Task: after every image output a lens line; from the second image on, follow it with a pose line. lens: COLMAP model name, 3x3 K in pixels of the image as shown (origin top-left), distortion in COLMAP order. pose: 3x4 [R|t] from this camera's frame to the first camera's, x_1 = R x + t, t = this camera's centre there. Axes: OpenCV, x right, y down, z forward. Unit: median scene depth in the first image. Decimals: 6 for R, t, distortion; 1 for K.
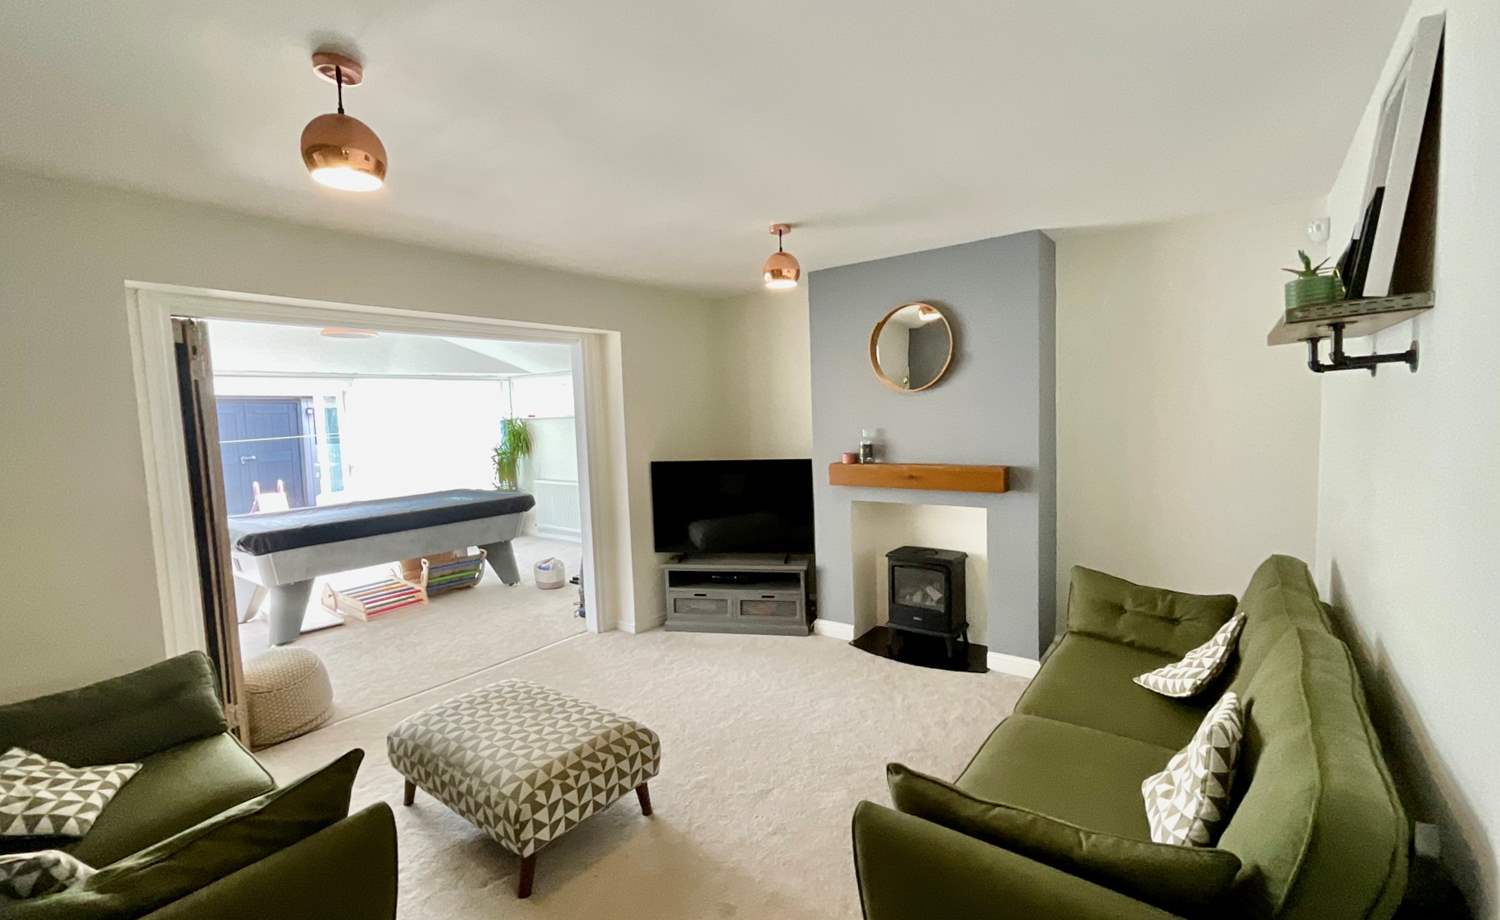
lens RADIAL K [[610.0, 0, 750.0], [0, 610.0, 460.0], [0, 0, 1]] dist [-0.000556, 0.000213]
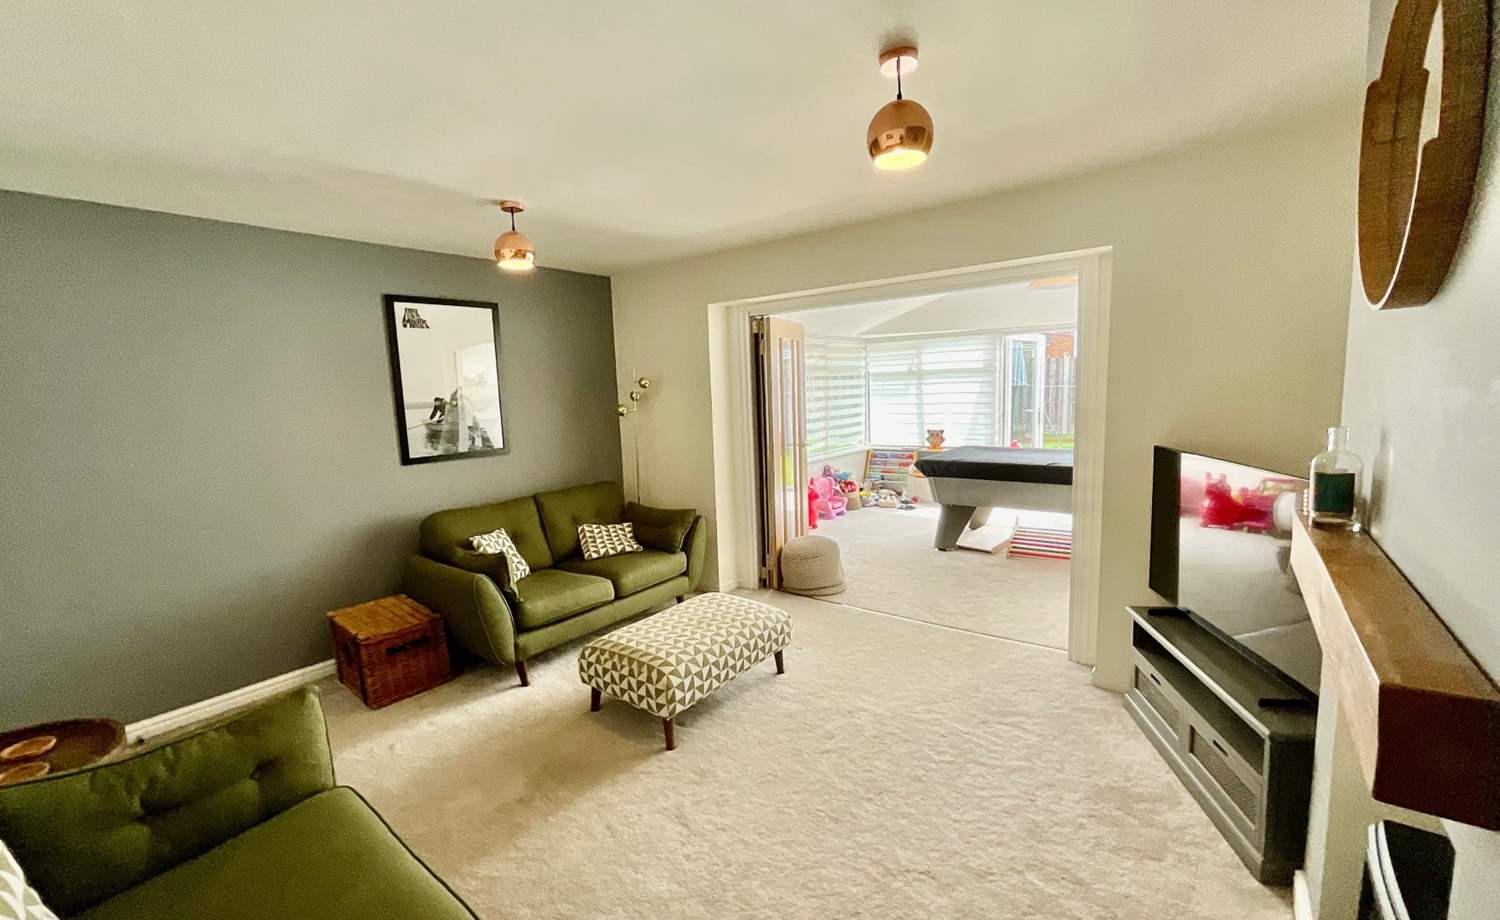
lens RADIAL K [[603.3, 0, 750.0], [0, 603.3, 460.0], [0, 0, 1]] dist [0.056142, 0.000043]
pose [[0.025256, 0.157995, -0.987117, 0.743265], [-0.038223, 0.986862, 0.156977, -0.107439], [0.998950, 0.033766, 0.030963, 0.947803]]
